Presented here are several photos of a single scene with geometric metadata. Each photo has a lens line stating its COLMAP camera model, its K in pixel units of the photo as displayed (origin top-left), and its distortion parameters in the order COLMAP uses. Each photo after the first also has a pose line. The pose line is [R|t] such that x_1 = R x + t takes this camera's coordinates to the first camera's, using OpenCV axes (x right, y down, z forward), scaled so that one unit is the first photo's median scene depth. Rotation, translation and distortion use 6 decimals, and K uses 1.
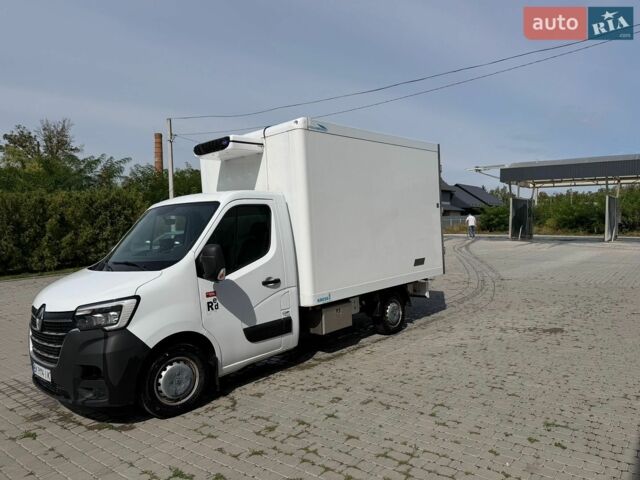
lens RADIAL K [[442.5, 0, 320.0], [0, 442.5, 240.0], [0, 0, 1]] dist [0.103043, -0.161870]
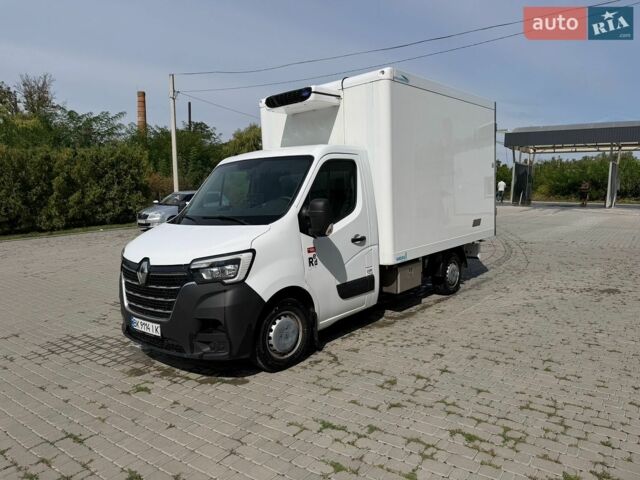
lens RADIAL K [[441.6, 0, 315.6], [0, 441.6, 239.5], [0, 0, 1]] dist [0.105984, -0.151505]
pose [[0.999570, 0.010178, 0.027516, -0.218169], [-0.012288, 0.996907, 0.077627, 0.018898], [-0.026641, -0.077931, 0.996603, 0.023759]]
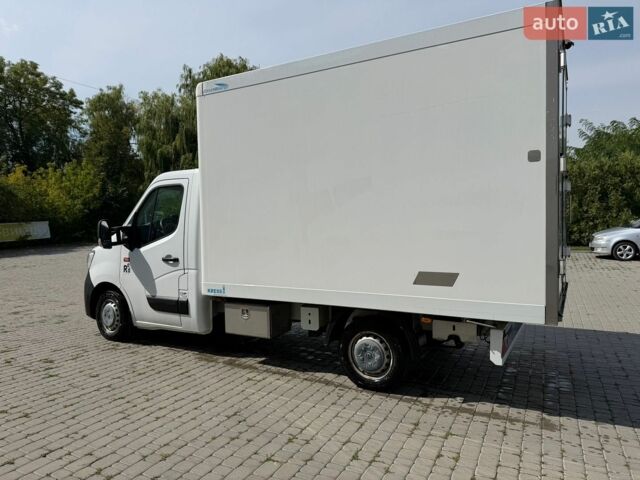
lens RADIAL K [[446.3, 0, 318.0], [0, 446.3, 239.2], [0, 0, 1]] dist [0.040388, -0.047812]
pose [[0.213846, 0.078047, -0.973745, 0.920718], [-0.026456, 0.996900, 0.074093, -0.037655], [0.976509, 0.009917, 0.215248, 1.042114]]
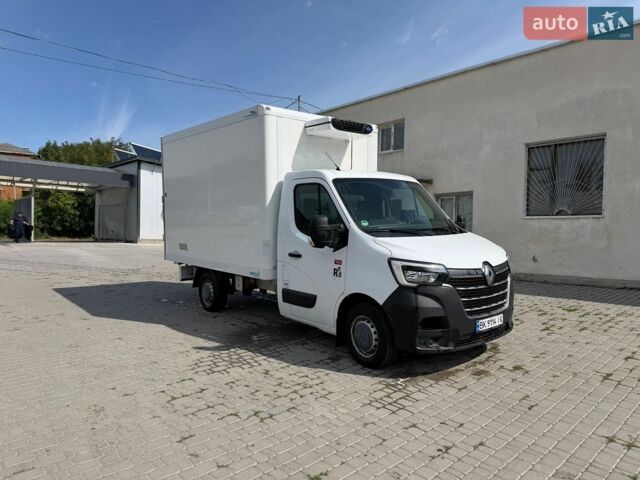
lens RADIAL K [[442.5, 0, 320.0], [0, 442.5, 240.0], [0, 0, 1]] dist [0.103043, -0.161870]
pose [[0.138268, -0.006559, 0.990373, -1.387925], [0.024874, 0.999686, 0.003148, 0.060756], [-0.990082, 0.024200, 0.138388, 0.987856]]
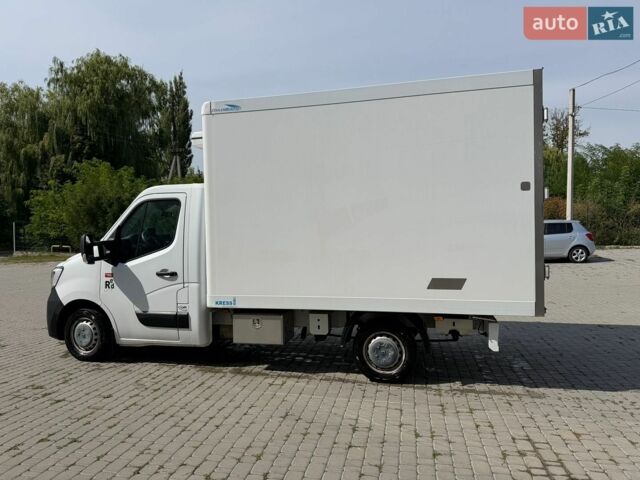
lens RADIAL K [[446.3, 0, 318.0], [0, 446.3, 239.2], [0, 0, 1]] dist [0.040388, -0.047812]
pose [[0.467618, 0.058178, -0.882014, 0.911306], [-0.033291, 0.998283, 0.048197, -0.045336], [0.883304, 0.006825, 0.468752, 0.770352]]
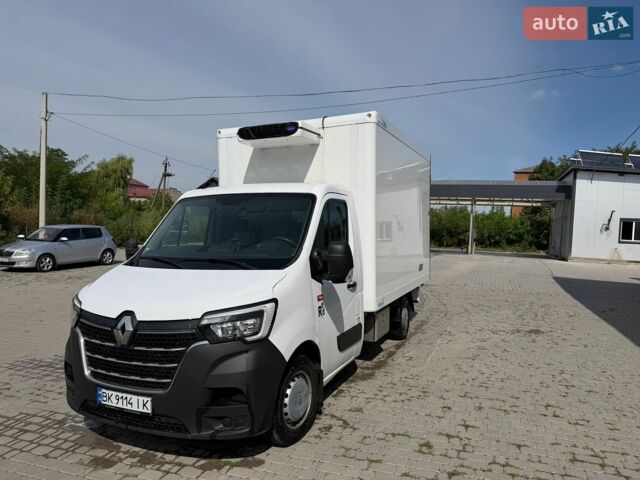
lens RADIAL K [[446.3, 0, 318.0], [0, 446.3, 239.2], [0, 0, 1]] dist [0.040388, -0.047812]
pose [[0.949291, 0.041480, 0.311651, -0.438192], [-0.036836, 0.999105, -0.020775, 0.020006], [-0.312234, 0.008242, 0.949969, 0.138101]]
